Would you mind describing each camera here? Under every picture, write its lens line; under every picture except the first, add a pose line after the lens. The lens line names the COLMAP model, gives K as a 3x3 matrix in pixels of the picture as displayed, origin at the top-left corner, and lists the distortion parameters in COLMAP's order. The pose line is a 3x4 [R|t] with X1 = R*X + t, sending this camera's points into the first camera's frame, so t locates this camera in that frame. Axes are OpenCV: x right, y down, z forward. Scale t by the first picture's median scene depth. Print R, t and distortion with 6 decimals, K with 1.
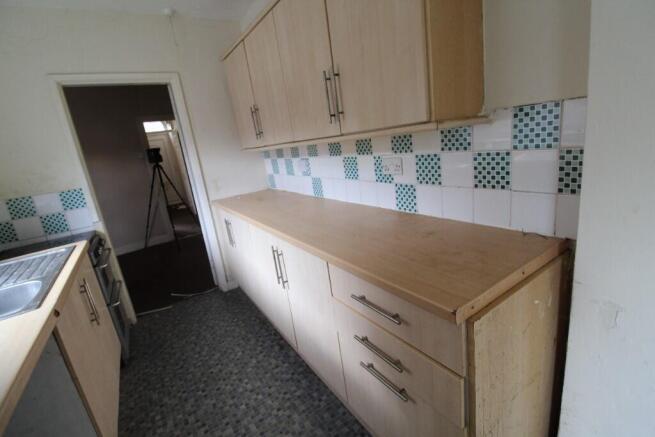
lens RADIAL K [[302.2, 0, 332.1], [0, 302.2, 213.4], [0, 0, 1]] dist [0.003489, -0.015662]
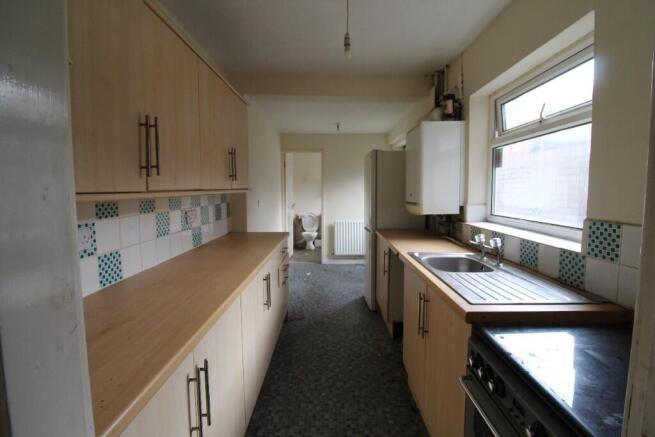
lens RADIAL K [[302.2, 0, 332.1], [0, 302.2, 213.4], [0, 0, 1]] dist [0.003489, -0.015662]
pose [[-0.824679, 0.093774, 0.557773, -0.969873], [0.249723, 0.945202, 0.210312, -0.264132], [-0.507487, 0.312729, -0.802906, 1.567664]]
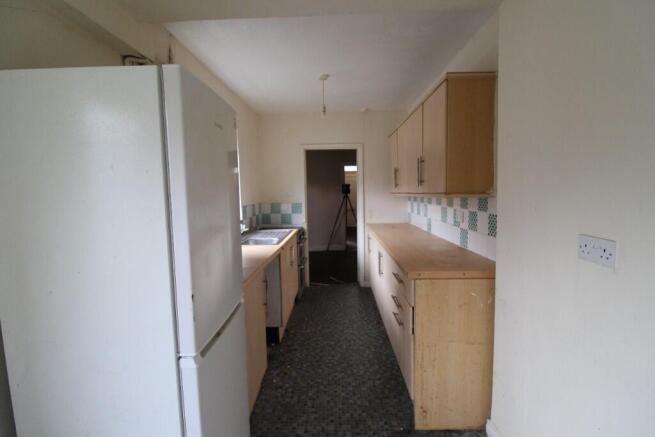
lens RADIAL K [[302.2, 0, 332.1], [0, 302.2, 213.4], [0, 0, 1]] dist [0.003489, -0.015662]
pose [[0.815943, 0.154433, -0.557124, 0.461343], [-0.224607, 0.972641, -0.059340, 0.058233], [0.532717, 0.173552, 0.828307, -0.545121]]
